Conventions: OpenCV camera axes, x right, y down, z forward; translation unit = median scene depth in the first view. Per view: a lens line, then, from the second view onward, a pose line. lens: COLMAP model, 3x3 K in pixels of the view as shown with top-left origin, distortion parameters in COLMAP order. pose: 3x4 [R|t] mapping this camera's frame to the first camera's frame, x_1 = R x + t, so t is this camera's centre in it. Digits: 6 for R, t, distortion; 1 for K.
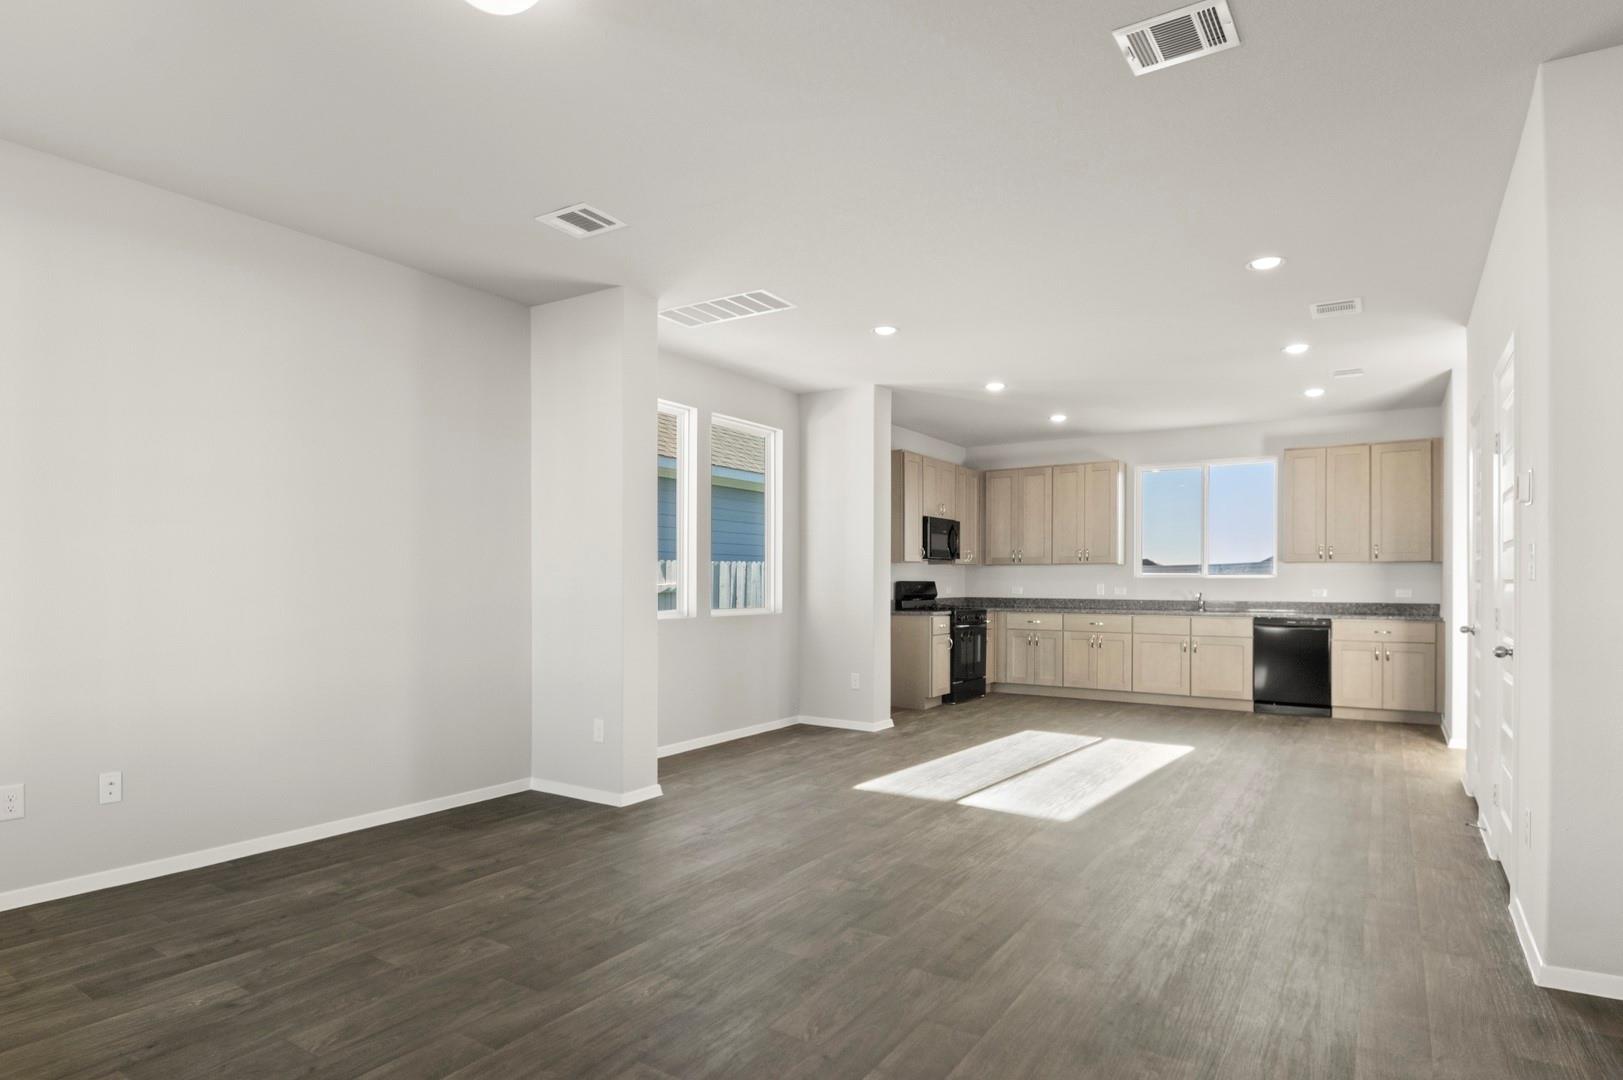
lens RADIAL K [[868.5, 0, 825.8], [0, 868.5, 583.4], [0, 0, 1]] dist [0.007250, -0.019279]
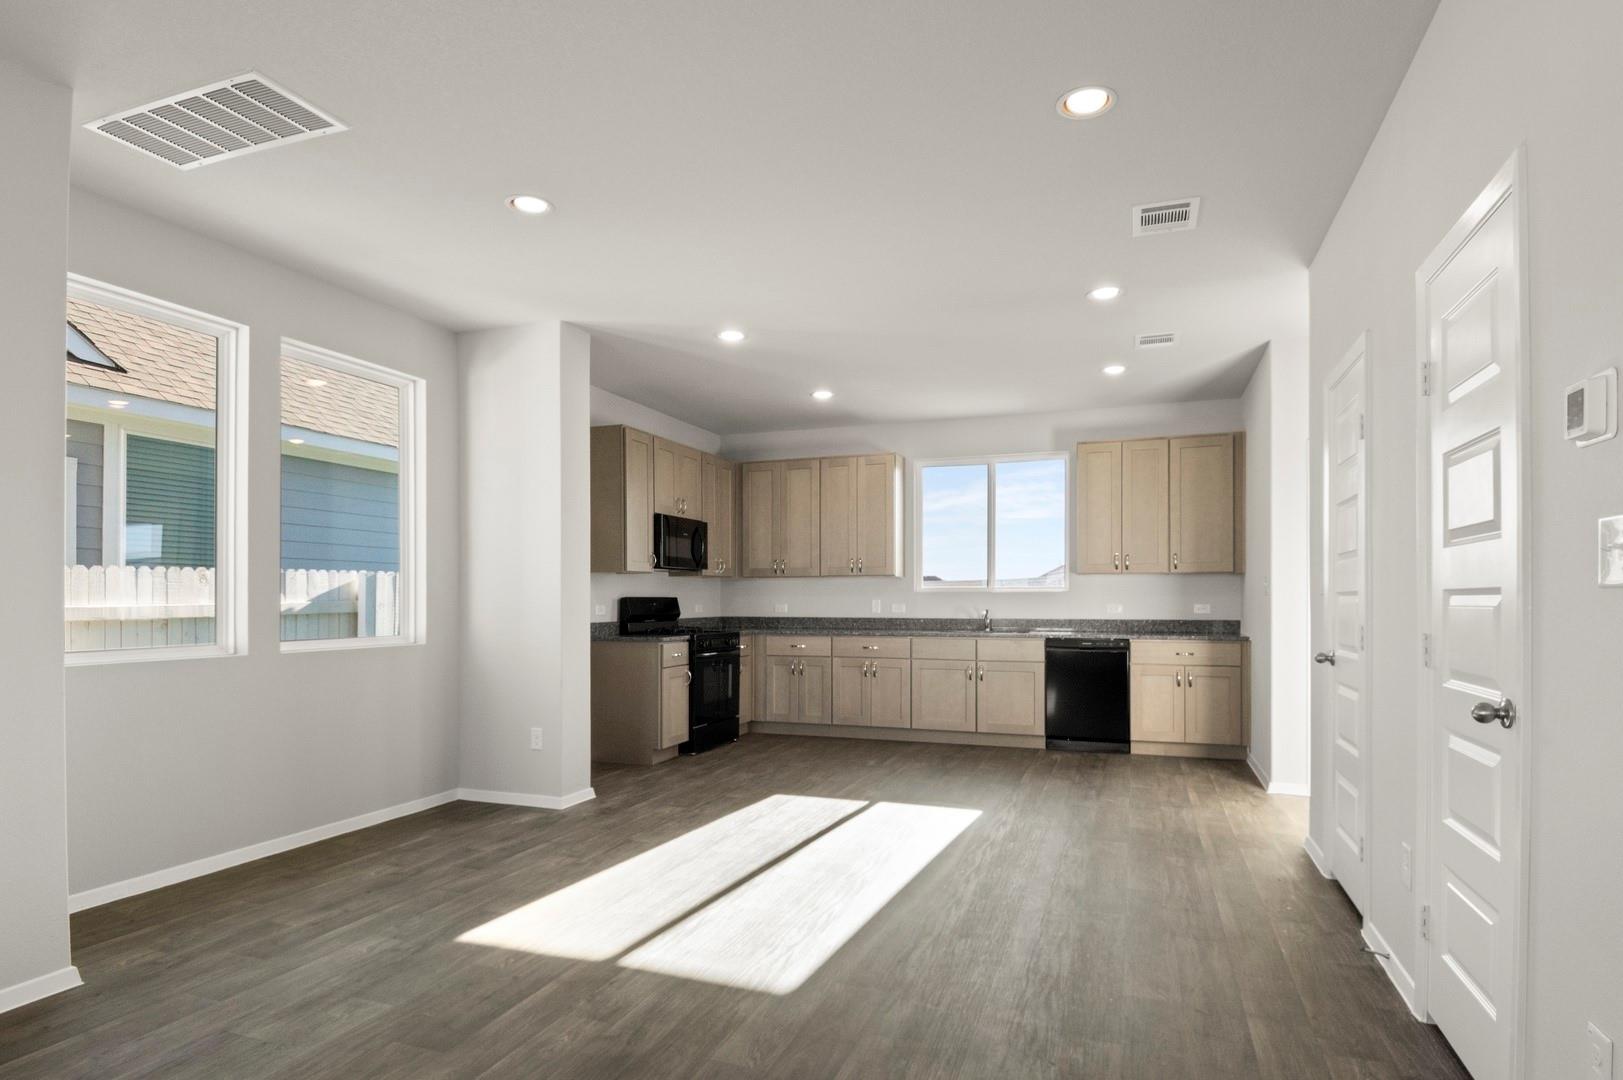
lens RADIAL K [[868.5, 0, 827.2], [0, 868.5, 600.9], [0, 0, 1]] dist [0.007250, -0.019279]
pose [[0.973708, -0.005074, 0.227744, 0.091339], [0.004914, 0.999987, 0.001272, 0.000515], [-0.227748, -0.000120, 0.973720, 0.222471]]
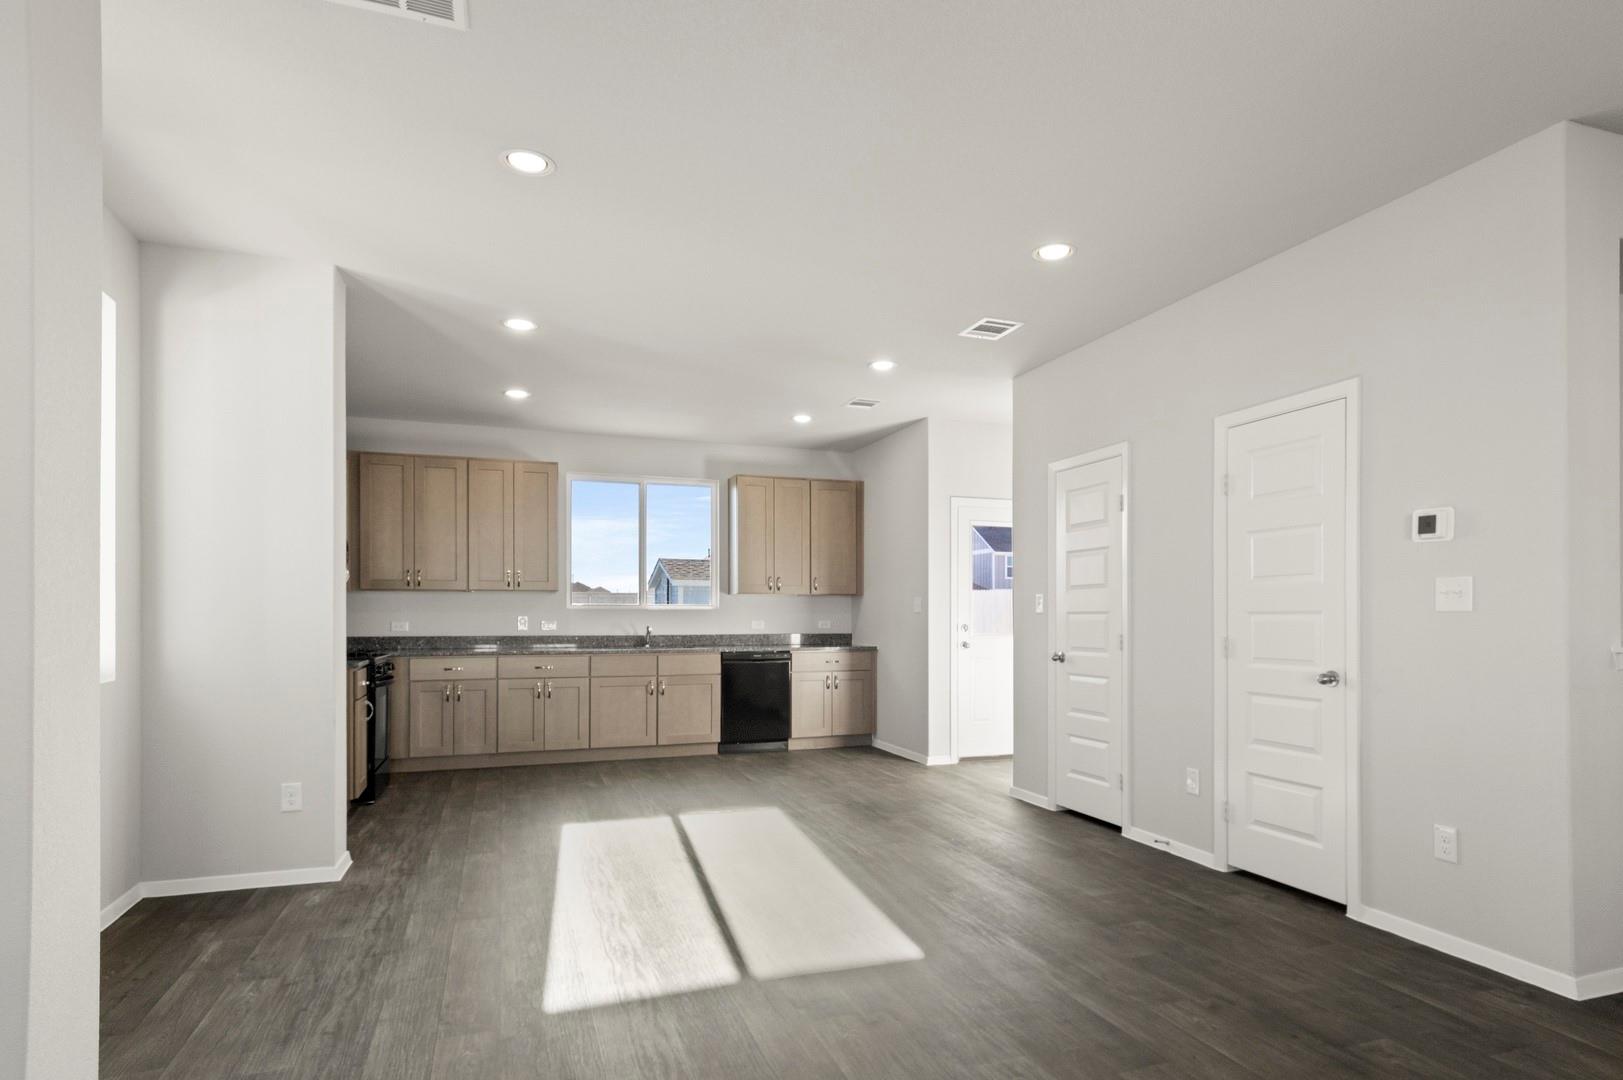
lens RADIAL K [[877.0, 0, 838.5], [0, 877.0, 622.1], [0, 0, 1]] dist [0.015799, -0.000961]
pose [[0.591618, -0.010245, 0.806154, -0.187430], [0.003614, 0.999943, 0.010055, -0.001886], [-0.806211, -0.003035, 0.591621, 0.347835]]
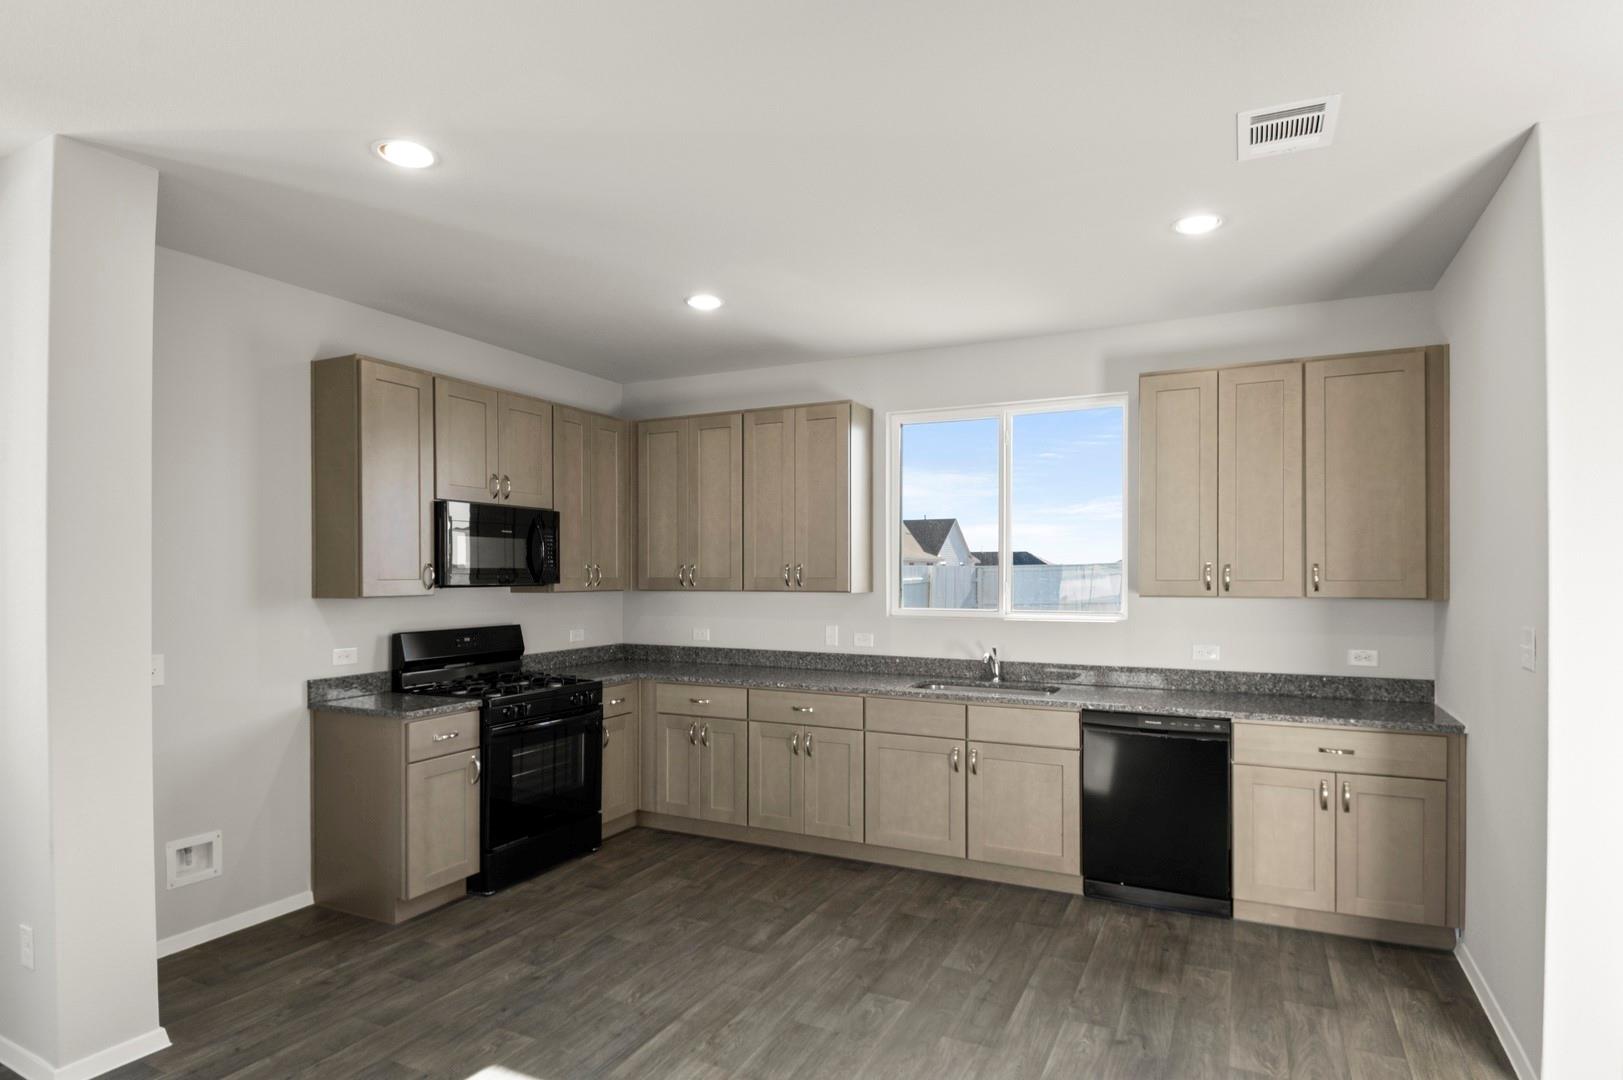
lens RADIAL K [[868.5, 0, 834.8], [0, 868.5, 569.2], [0, 0, 1]] dist [0.007250, -0.019279]
pose [[0.991726, -0.003477, 0.128323, 0.290673], [0.004063, 0.999983, -0.004300, -0.038866], [-0.128306, 0.004785, 0.991723, 0.529014]]
